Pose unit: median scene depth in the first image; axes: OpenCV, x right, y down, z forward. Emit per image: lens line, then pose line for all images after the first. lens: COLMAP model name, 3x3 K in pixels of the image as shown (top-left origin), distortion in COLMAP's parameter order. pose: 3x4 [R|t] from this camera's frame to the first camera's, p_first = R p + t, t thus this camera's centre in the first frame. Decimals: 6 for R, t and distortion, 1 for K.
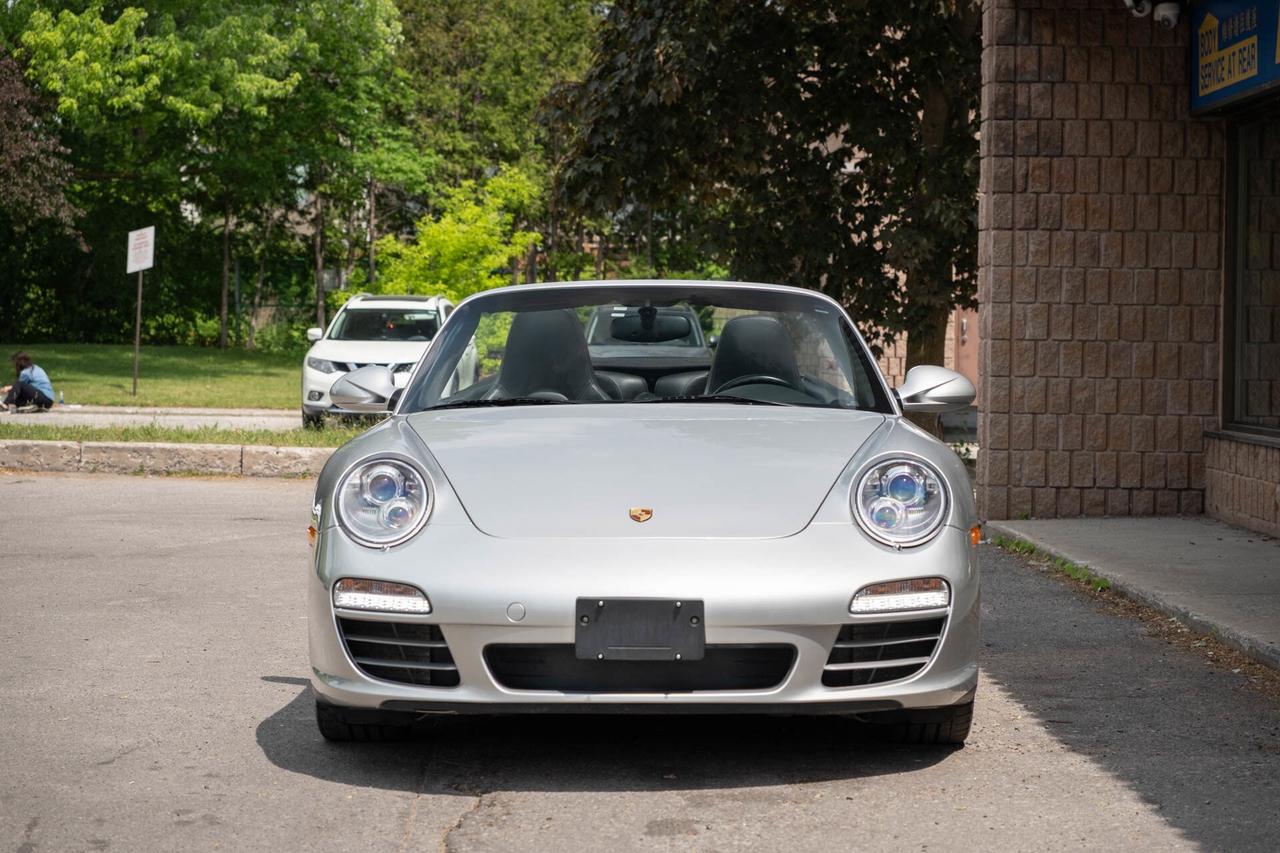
lens RADIAL K [[2771.7, 0, 634.0], [0, 2771.7, 423.6], [0, 0, 1]] dist [0.072269, 0.000000]
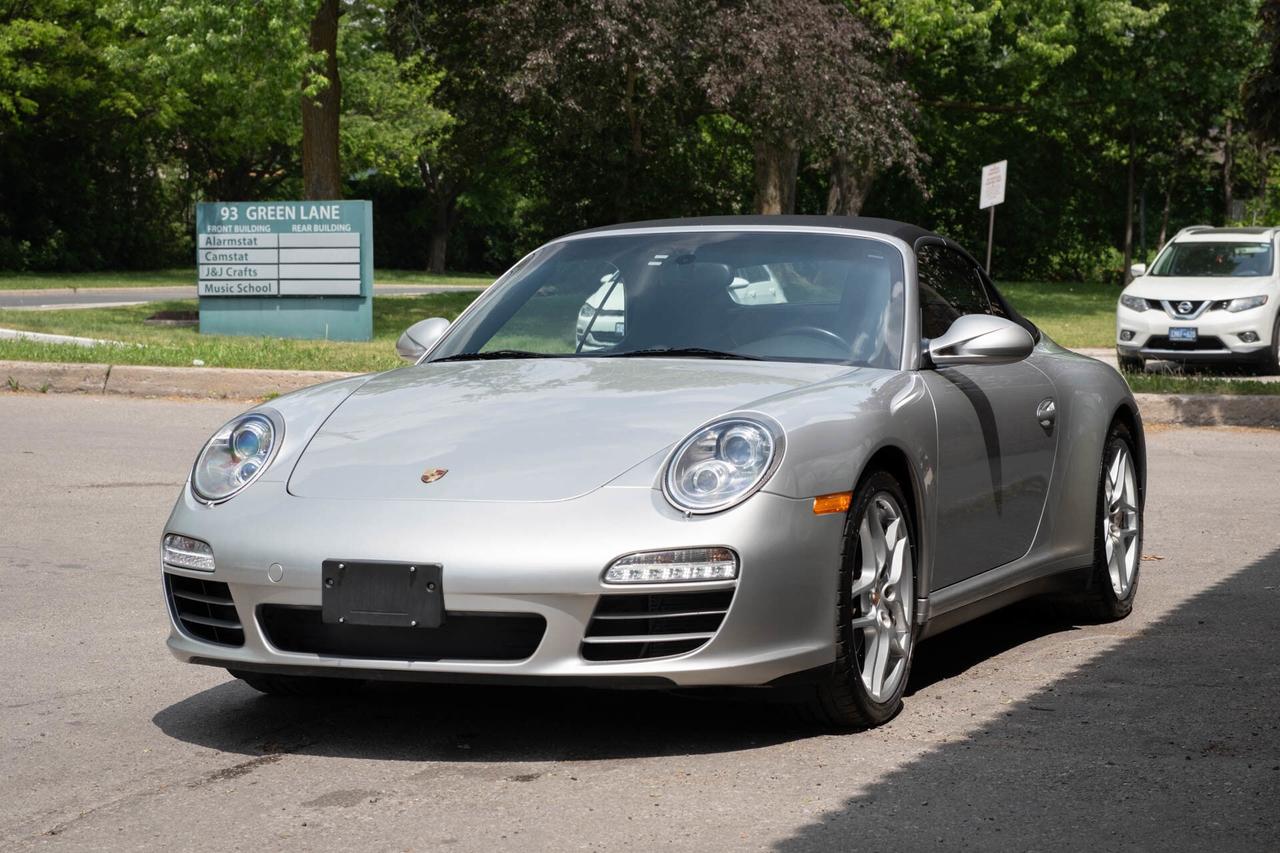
lens RADIAL K [[2869.6, 0, 617.7], [0, 2869.6, 412.9], [0, 0, 1]] dist [0.052687, 0.000000]
pose [[0.938109, 0.007429, -0.346260, 0.201168], [-0.001168, 0.999832, 0.018287, -0.003619], [0.346337, -0.016751, 0.937960, 0.040167]]
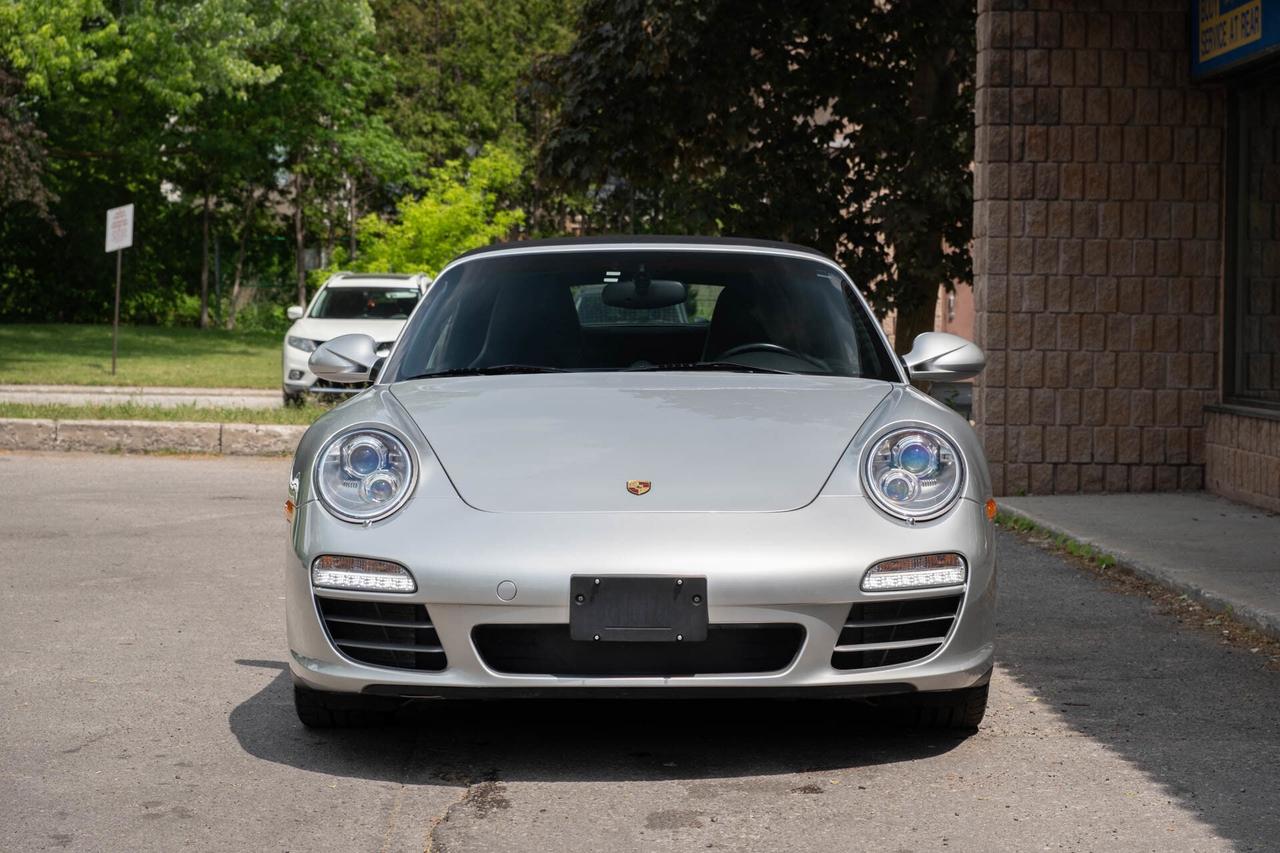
lens RADIAL K [[2771.7, 0, 646.3], [0, 2771.7, 424.4], [0, 0, 1]] dist [0.072269, 0.000000]
pose [[0.999939, -0.001870, 0.010931, -0.002271], [0.001790, 0.999972, 0.007306, 0.002066], [-0.010944, -0.007286, 0.999914, 0.025490]]
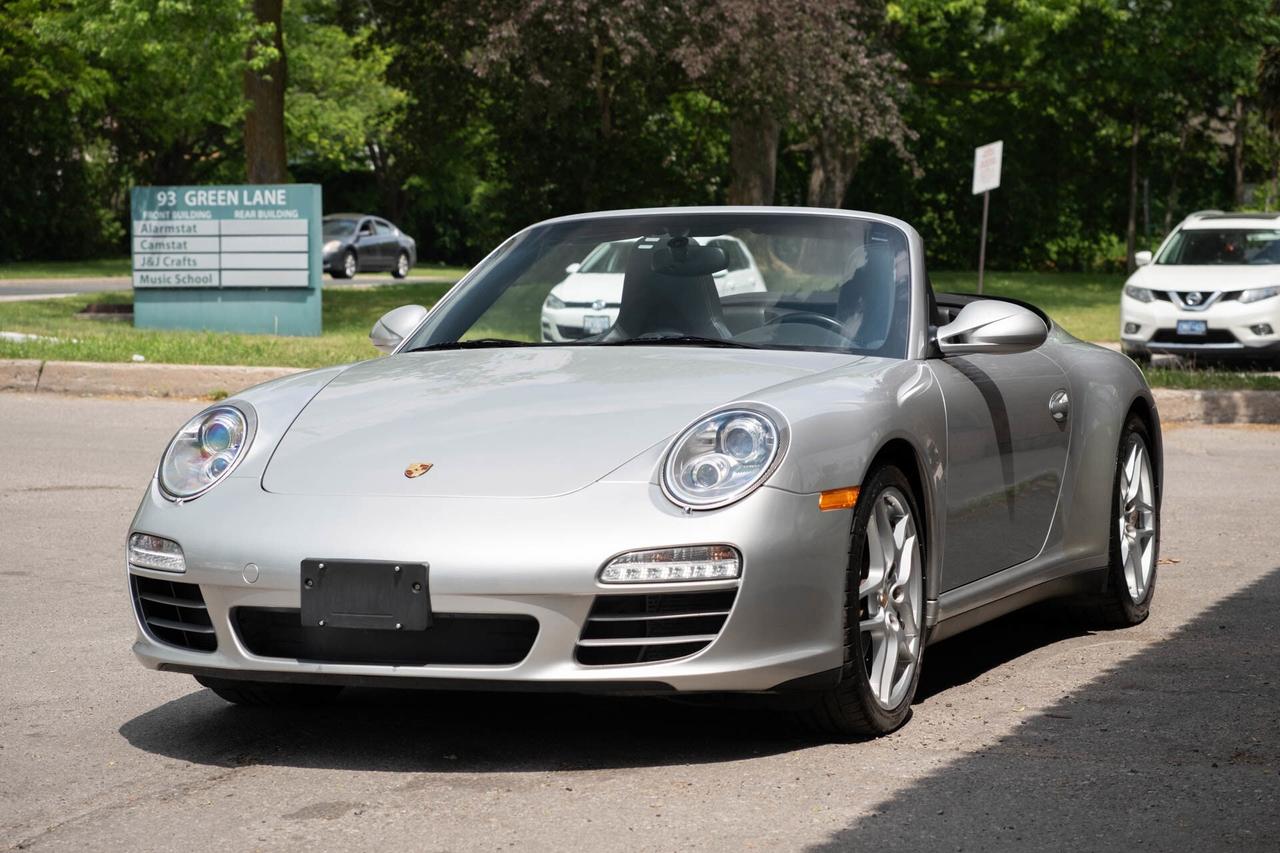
lens RADIAL K [[3094.7, 0, 633.6], [0, 3094.7, 425.4], [0, 0, 1]] dist [0.059999, 0.000000]
pose [[0.943872, 0.006656, -0.330245, 0.199719], [0.000581, 0.999762, 0.021812, -0.001995], [0.330311, -0.020779, 0.943643, 0.029418]]
